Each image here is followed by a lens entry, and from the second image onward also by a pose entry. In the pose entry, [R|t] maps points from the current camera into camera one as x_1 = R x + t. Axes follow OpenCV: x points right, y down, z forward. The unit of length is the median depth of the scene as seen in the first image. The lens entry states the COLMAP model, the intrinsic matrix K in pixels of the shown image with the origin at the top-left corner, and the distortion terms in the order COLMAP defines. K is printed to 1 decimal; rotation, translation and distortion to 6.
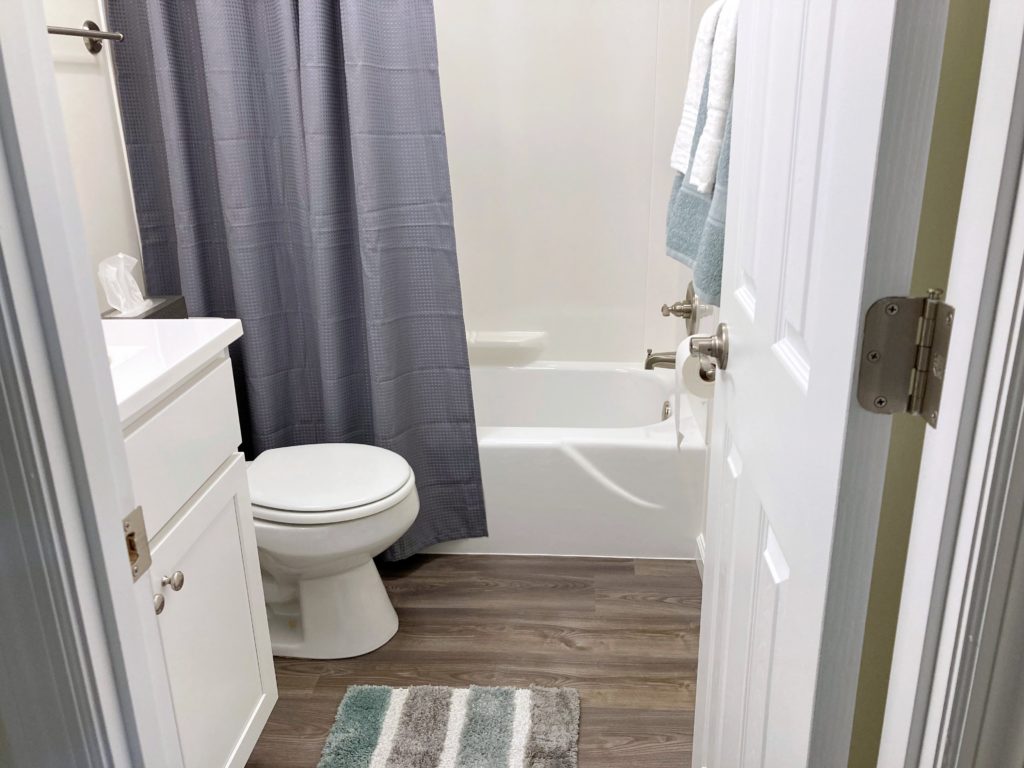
lens RADIAL K [[883.0, 0, 512.0], [0, 883.0, 384.0], [0, 0, 1]] dist [-0.004012, 0.100031]
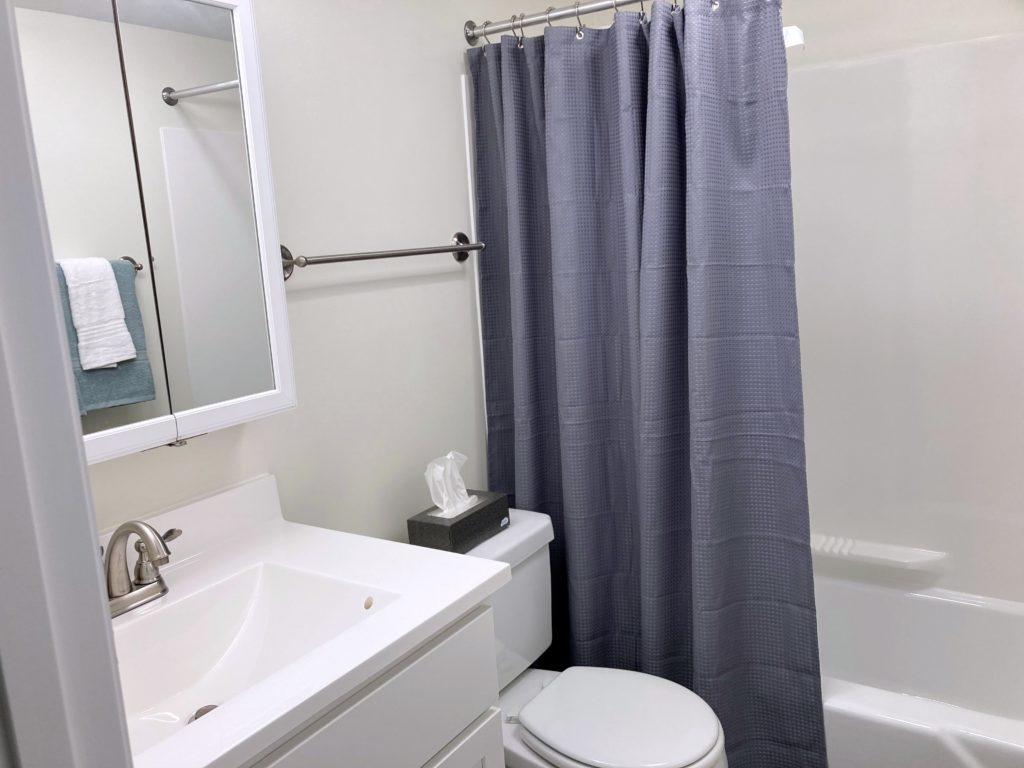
lens RADIAL K [[848.2, 0, 512.0], [0, 848.2, 384.0], [0, 0, 1]] dist [0.055565, 0.000527]
pose [[0.875100, 0.054730, -0.480837, 0.081832], [-0.112140, 0.989474, -0.091466, -0.128097], [0.470769, 0.133963, 0.872026, 0.143612]]
